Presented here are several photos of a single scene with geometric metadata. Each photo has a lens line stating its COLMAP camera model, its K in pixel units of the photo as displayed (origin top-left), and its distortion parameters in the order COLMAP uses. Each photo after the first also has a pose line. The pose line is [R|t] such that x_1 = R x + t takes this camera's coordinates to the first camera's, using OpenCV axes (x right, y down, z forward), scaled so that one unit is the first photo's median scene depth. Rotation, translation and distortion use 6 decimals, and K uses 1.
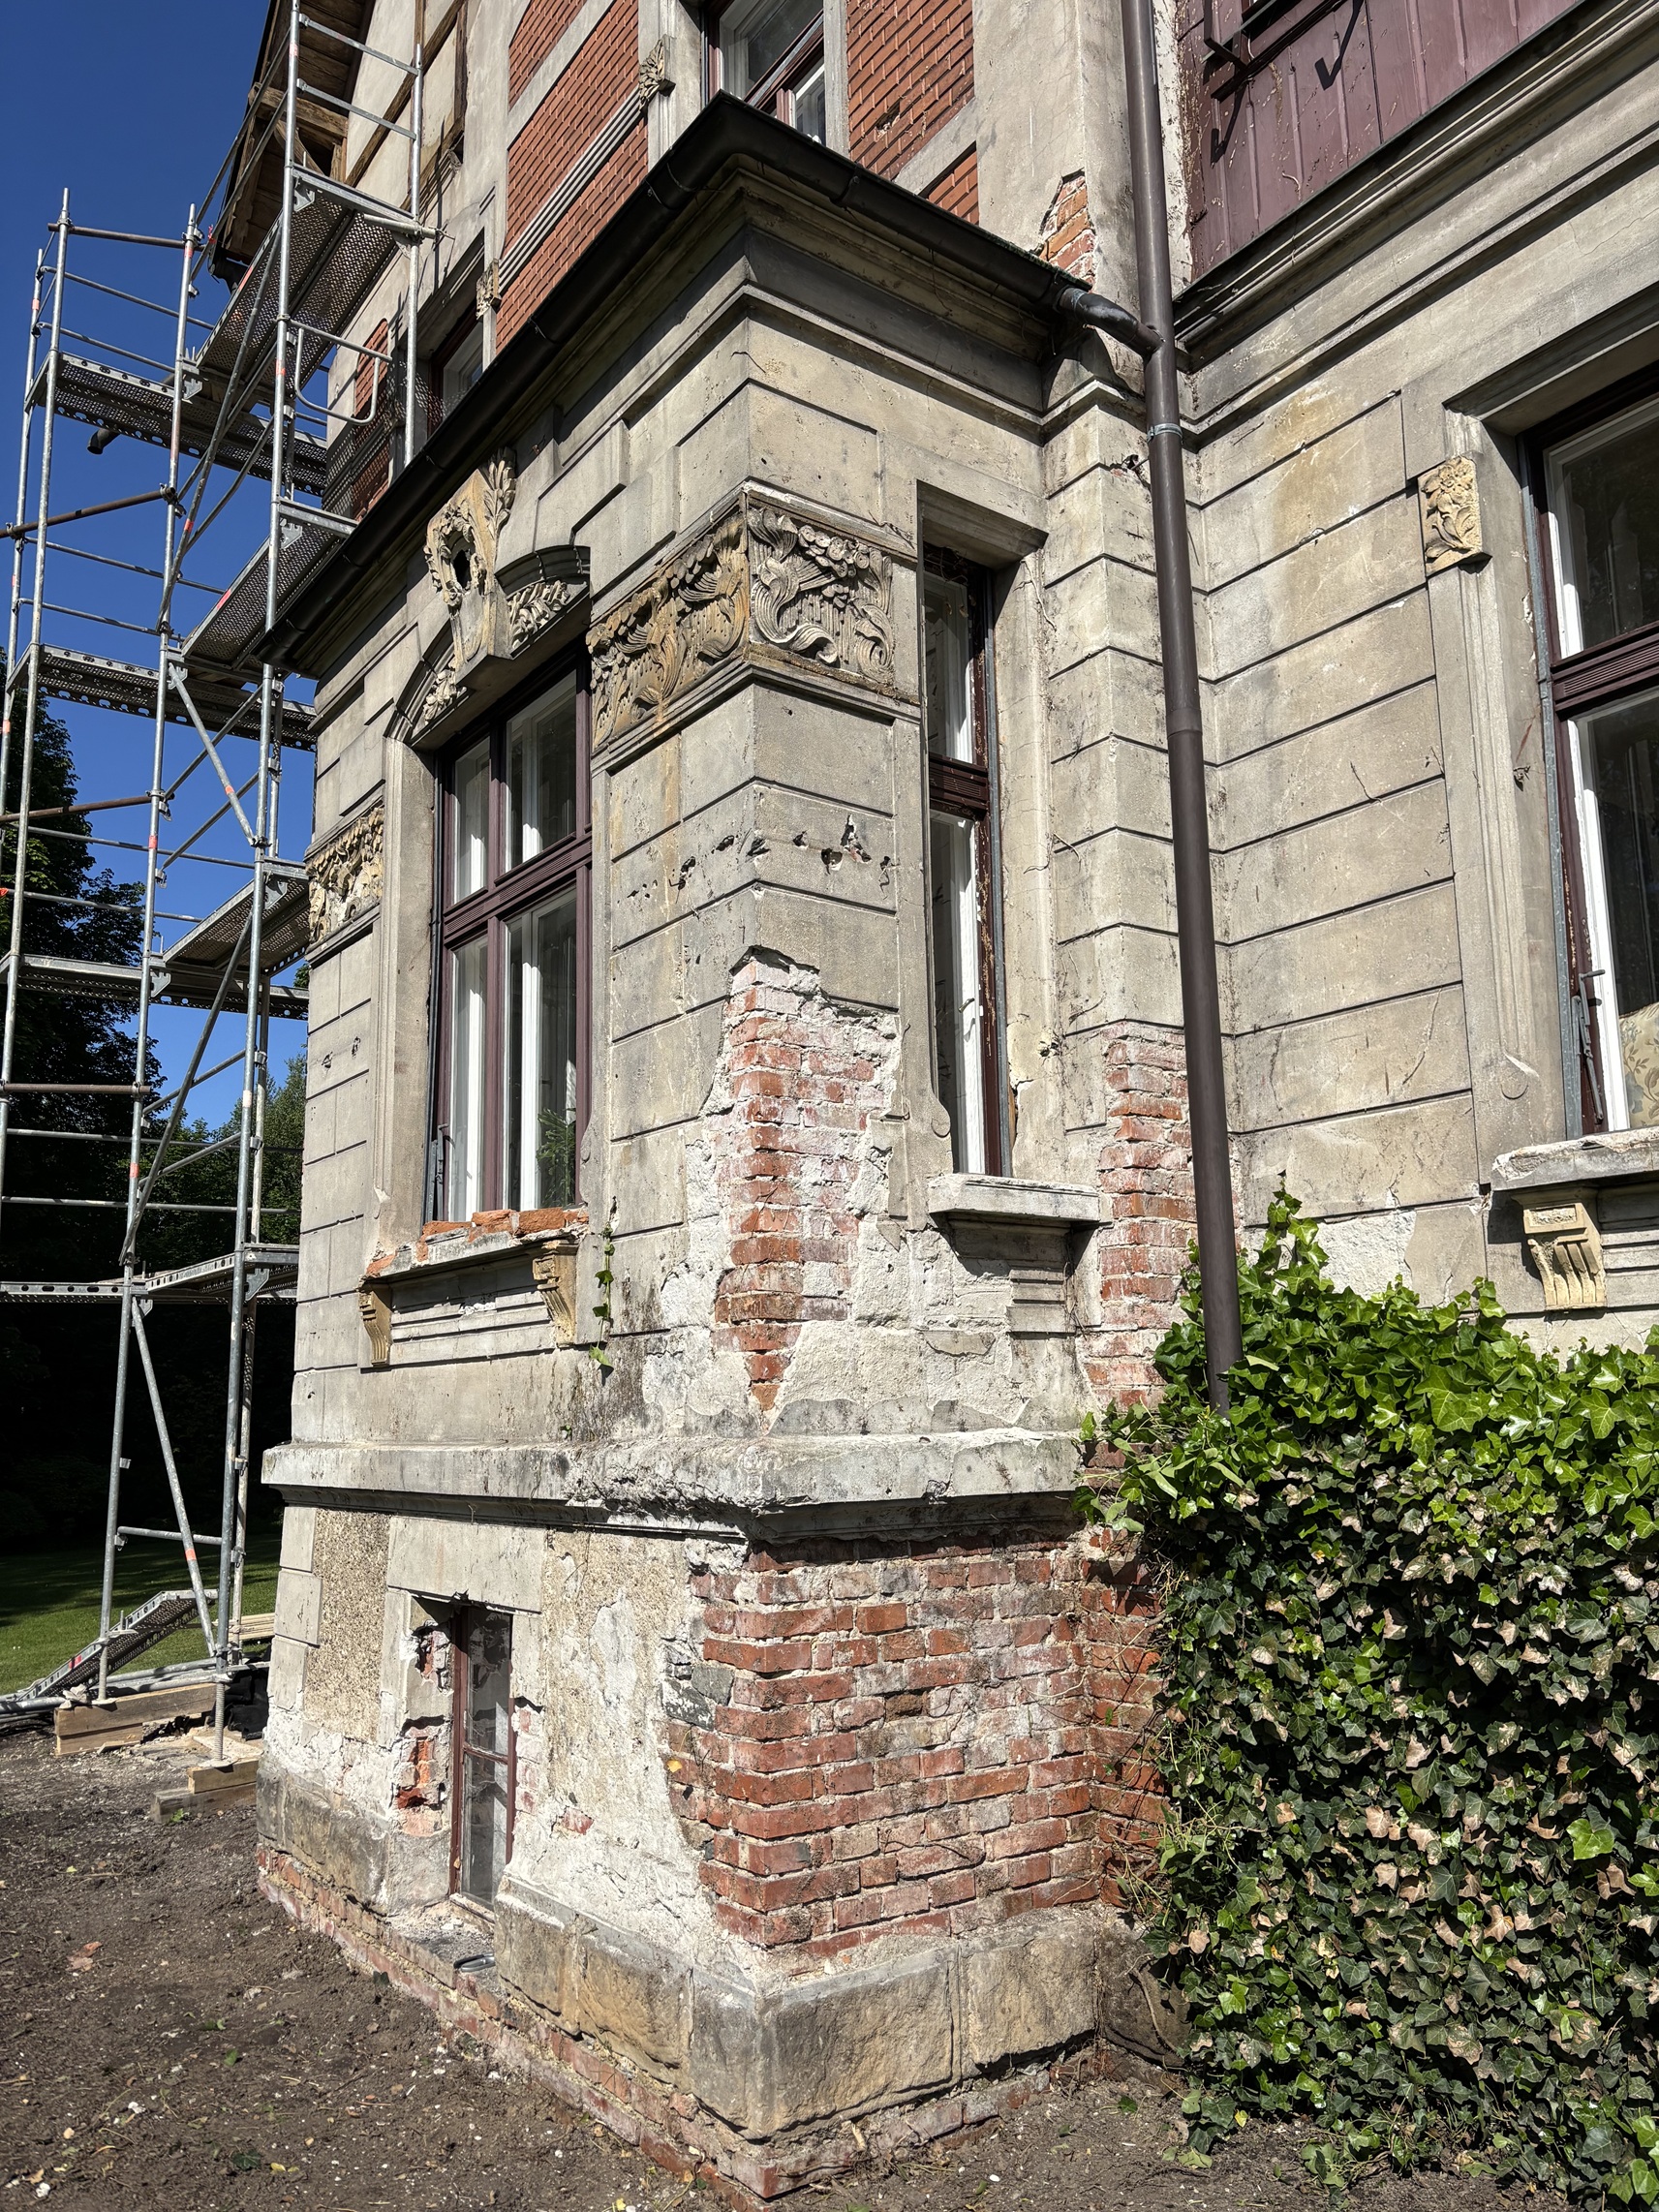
lens RADIAL K [[1678.1, 0, 827.6], [0, 1678.1, 1114.6], [0, 0, 1]] dist [0.052549, -0.063504]
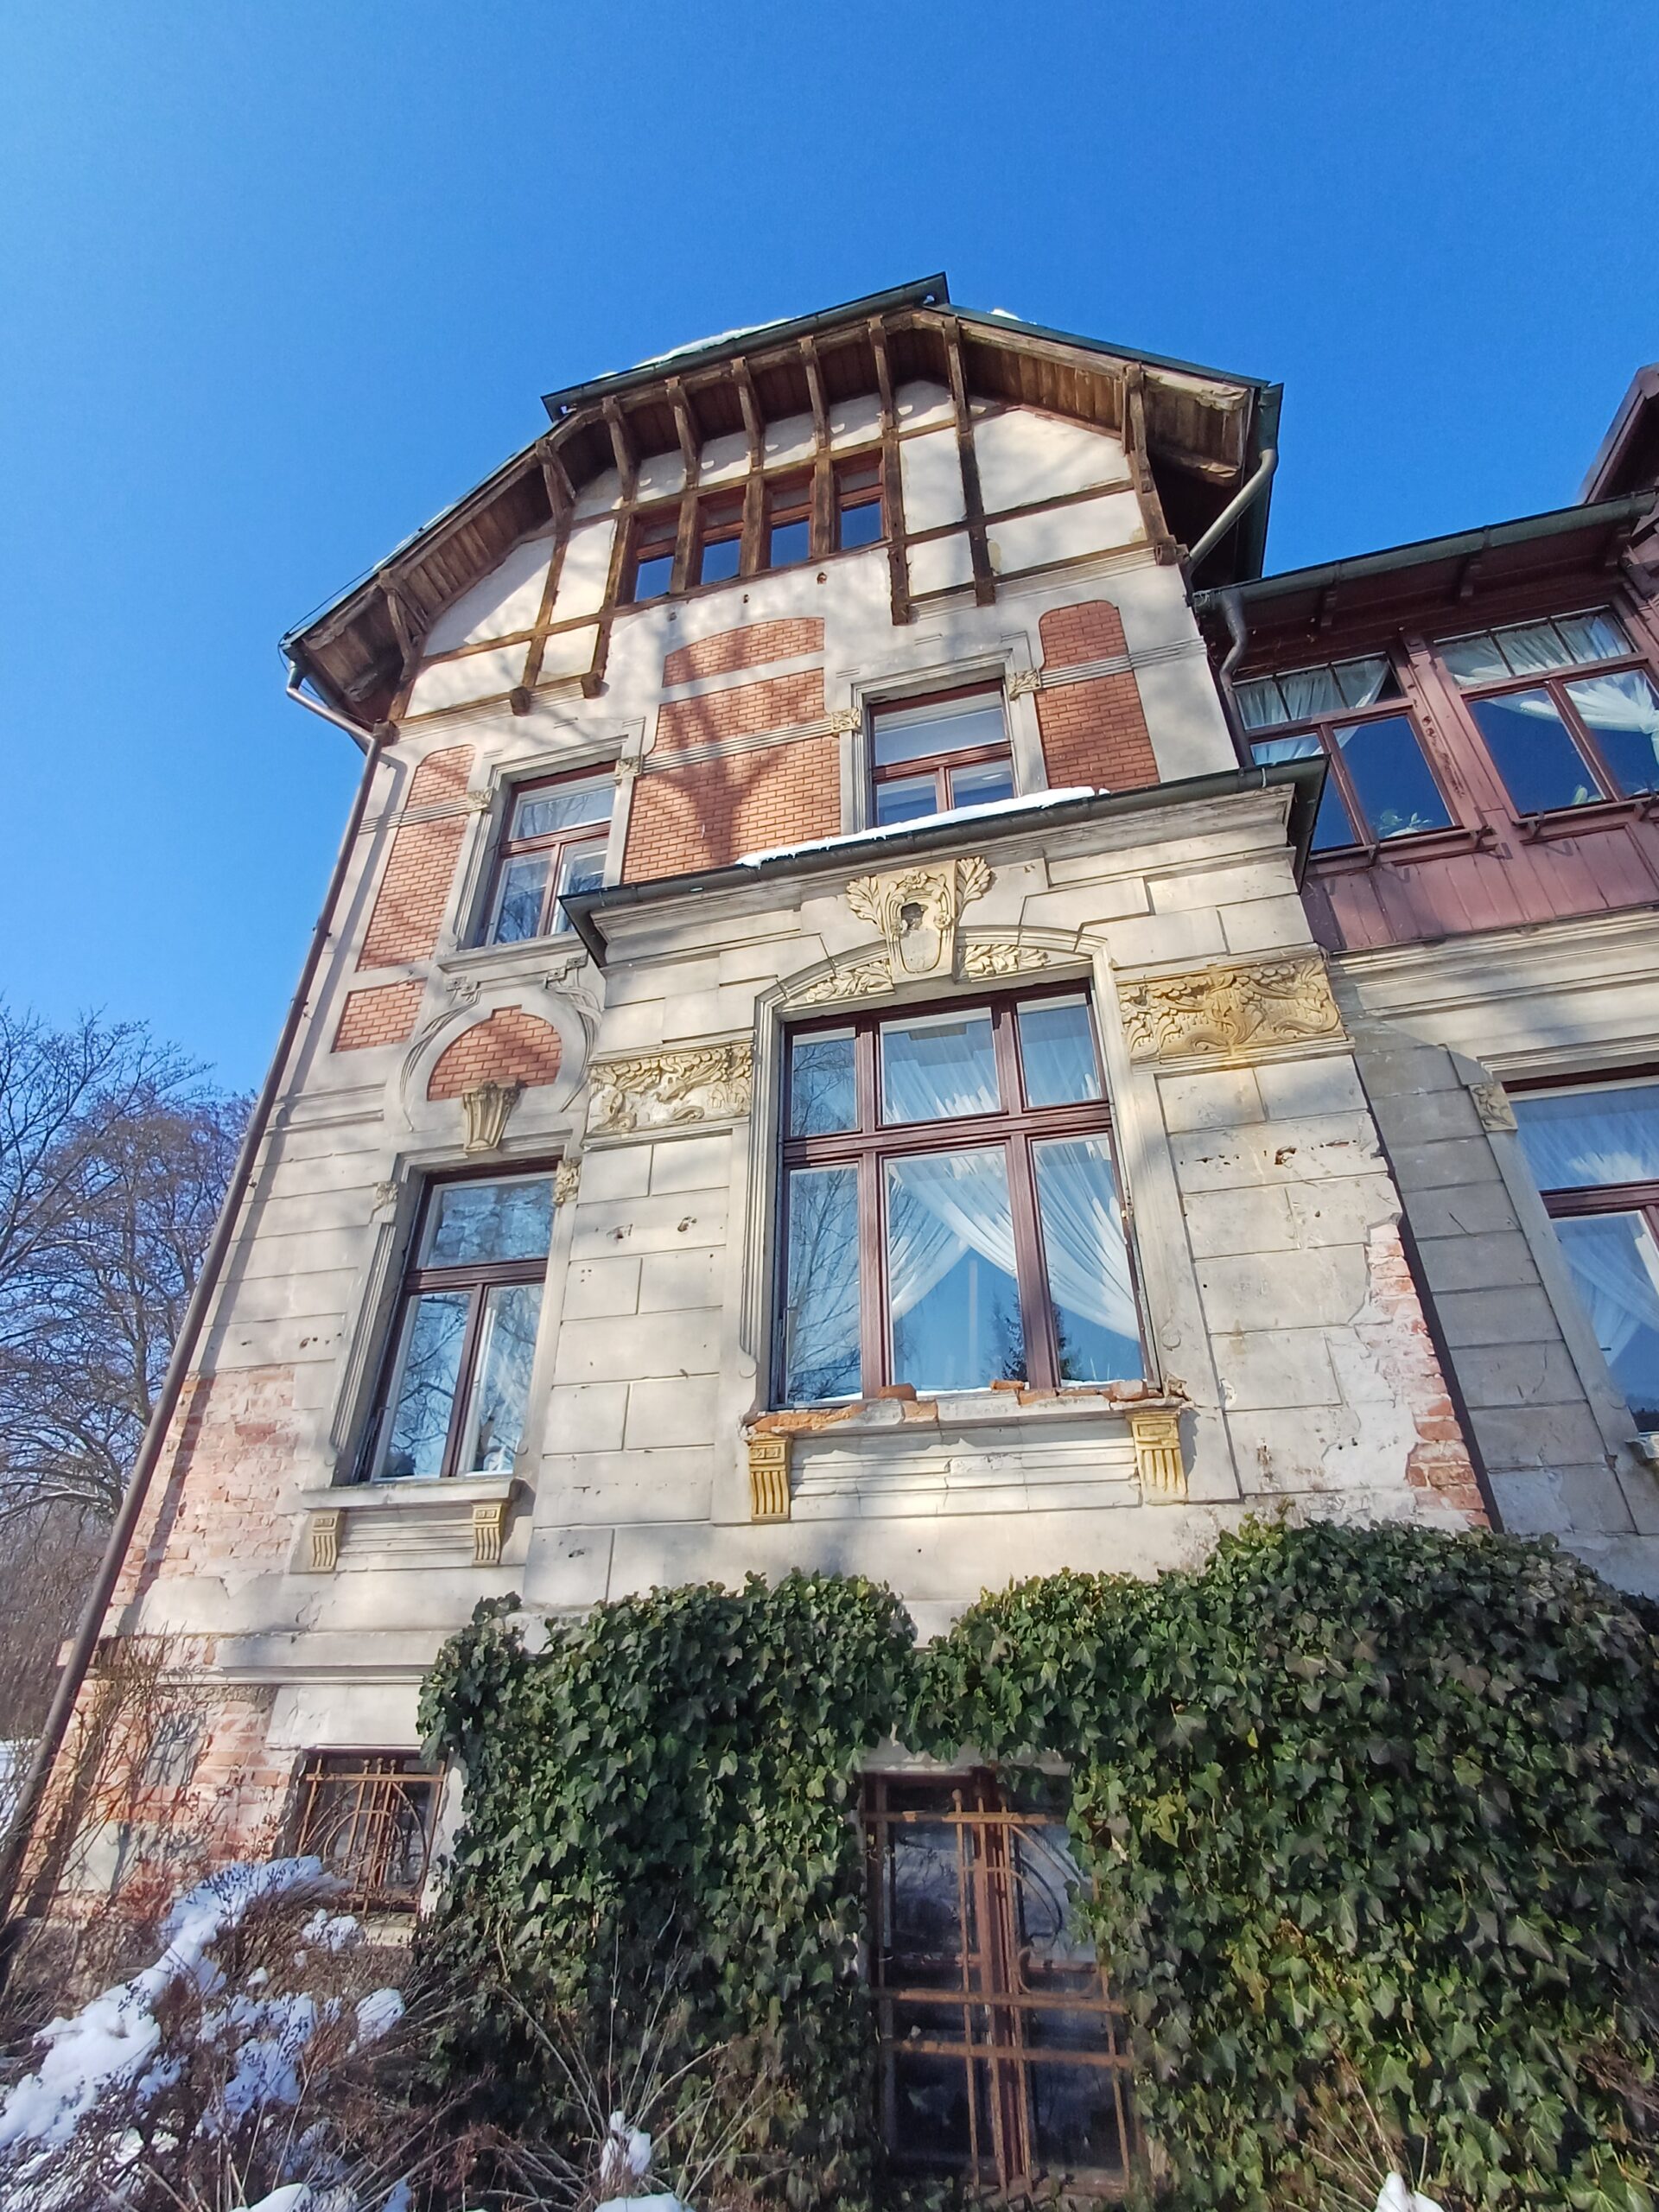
lens RADIAL K [[991.3, 0, 838.6], [0, 991.3, 1115.3], [0, 0, 1]] dist [0.006207, 0.000281]
pose [[0.763651, 0.331148, 0.554236, -0.860955], [-0.117796, 0.915497, -0.384693, 0.195852], [-0.634792, 0.228485, 0.738129, 0.613457]]
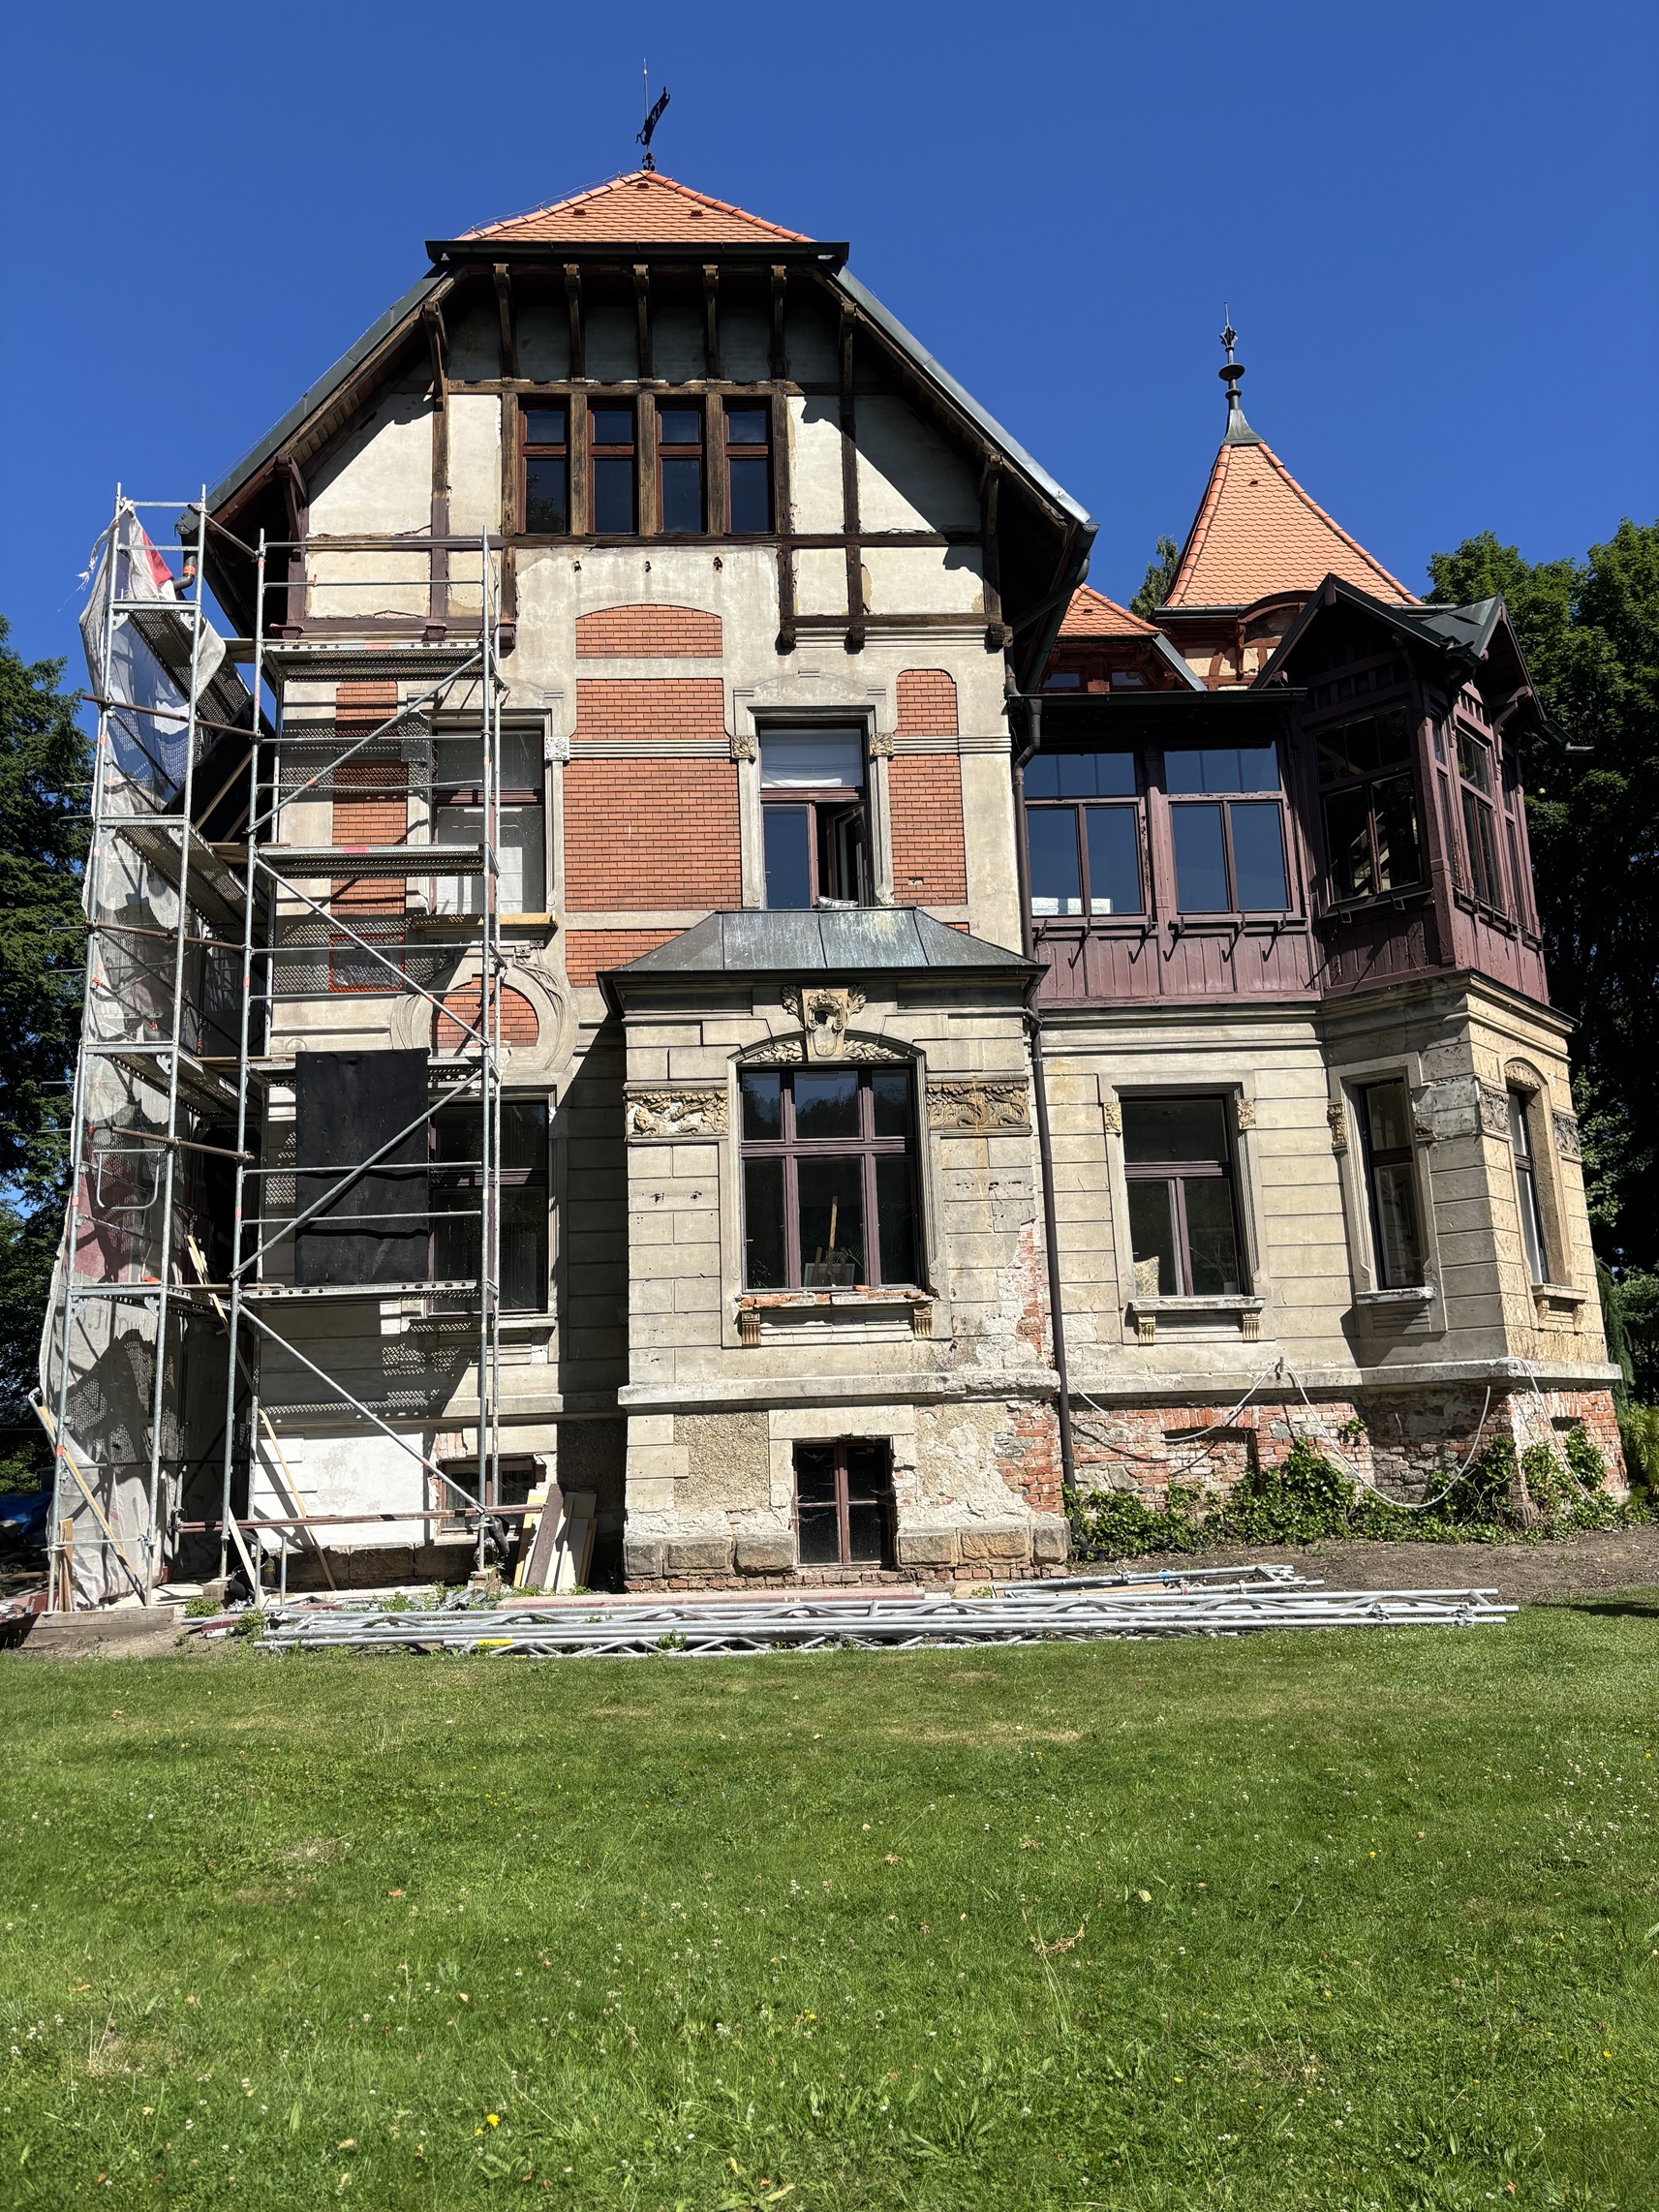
lens RADIAL K [[1678.1, 0, 819.5], [0, 1678.1, 1101.0], [0, 0, 1]] dist [0.052549, -0.063504]
pose [[0.541172, 0.174223, 0.822666, -2.817928], [-0.122337, 0.984206, -0.127957, 0.134226], [-0.831966, -0.031396, 0.553938, -0.430062]]
